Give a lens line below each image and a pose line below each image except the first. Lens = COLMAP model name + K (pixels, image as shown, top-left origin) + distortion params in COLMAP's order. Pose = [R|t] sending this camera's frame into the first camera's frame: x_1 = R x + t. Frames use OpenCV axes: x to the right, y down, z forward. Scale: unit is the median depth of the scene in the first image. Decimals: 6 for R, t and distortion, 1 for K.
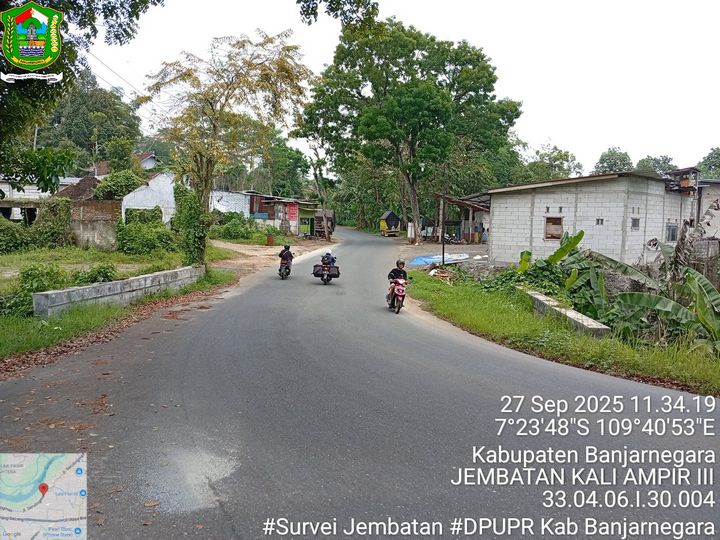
lens RADIAL K [[551.0, 0, 358.7], [0, 551.0, 273.4], [0, 0, 1]] dist [0.131198, -0.264388]
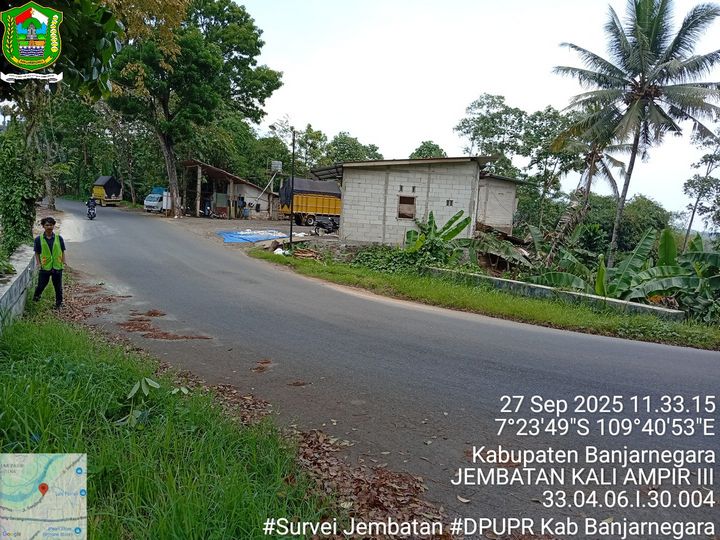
lens RADIAL K [[551.0, 0, 358.7], [0, 551.0, 273.4], [0, 0, 1]] dist [0.131198, -0.264388]
pose [[0.844168, -0.024948, 0.535498, -0.209805], [0.000722, 0.998969, 0.045403, -0.006611], [-0.536078, -0.037941, 0.843315, 0.169621]]
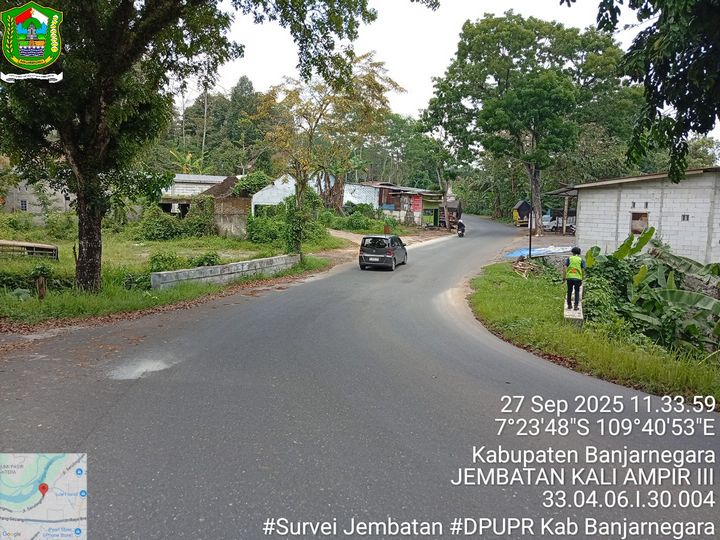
lens RADIAL K [[551.0, 0, 358.7], [0, 551.0, 273.4], [0, 0, 1]] dist [0.131198, -0.264388]
pose [[0.963094, 0.030334, -0.267449, 0.112989], [-0.024481, 0.999383, 0.025189, -0.004277], [0.268048, -0.017712, 0.963243, -0.078516]]
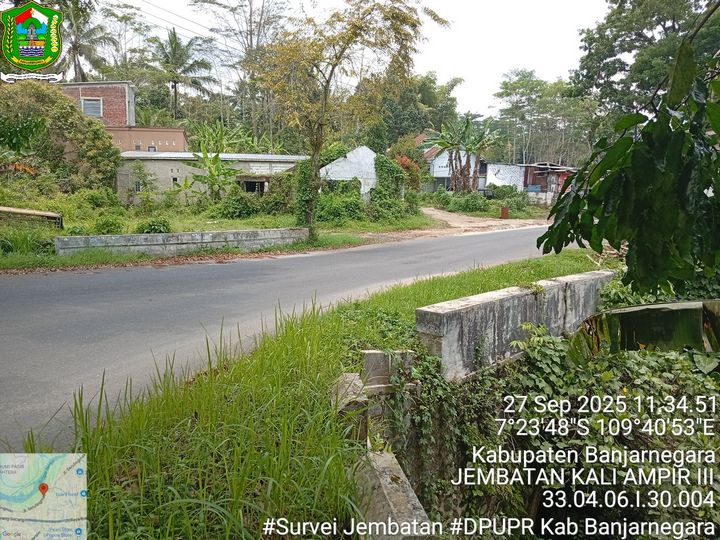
lens RADIAL K [[551.0, 0, 358.7], [0, 551.0, 273.4], [0, 0, 1]] dist [0.131198, -0.264388]
pose [[0.810293, 0.068643, -0.581991, 0.274046], [-0.048420, 0.997563, 0.050245, 0.008807], [0.584022, -0.012533, 0.811641, 0.152989]]
